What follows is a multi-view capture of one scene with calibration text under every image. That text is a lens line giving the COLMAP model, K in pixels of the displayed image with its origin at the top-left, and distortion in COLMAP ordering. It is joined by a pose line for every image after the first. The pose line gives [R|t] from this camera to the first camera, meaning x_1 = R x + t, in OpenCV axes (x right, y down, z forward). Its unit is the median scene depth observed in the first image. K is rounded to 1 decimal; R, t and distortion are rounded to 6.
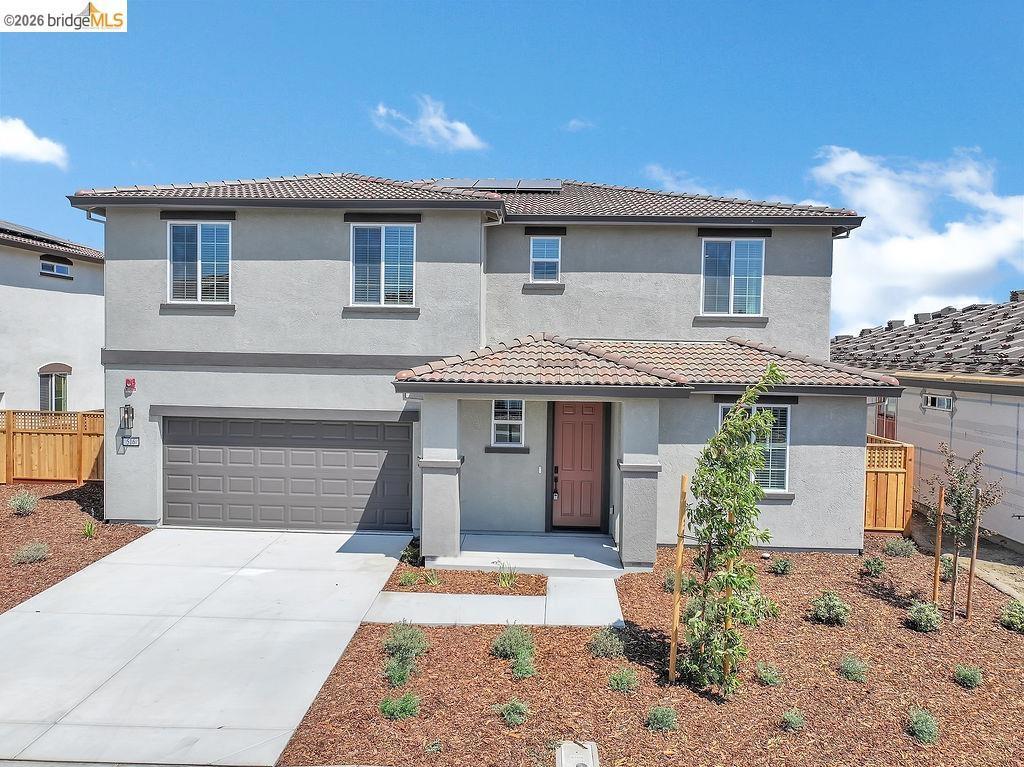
lens RADIAL K [[731.9, 0, 515.7], [0, 731.9, 382.1], [0, 0, 1]] dist [0.005432, 0.005719]
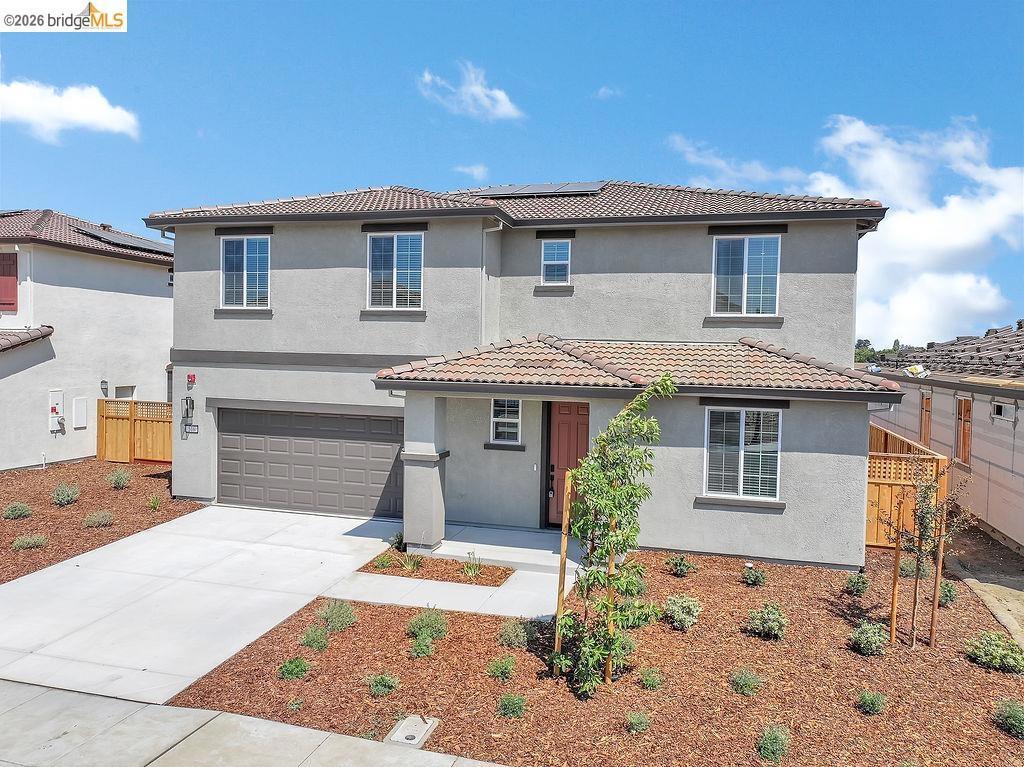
lens RADIAL K [[731.9, 0, 515.7], [0, 731.9, 382.1], [0, 0, 1]] dist [0.005432, 0.005719]
pose [[0.973072, 0.013407, -0.230111, 0.239735], [-0.013998, 0.999902, -0.000934, 0.001497], [0.230076, 0.004130, 0.973164, -0.004842]]
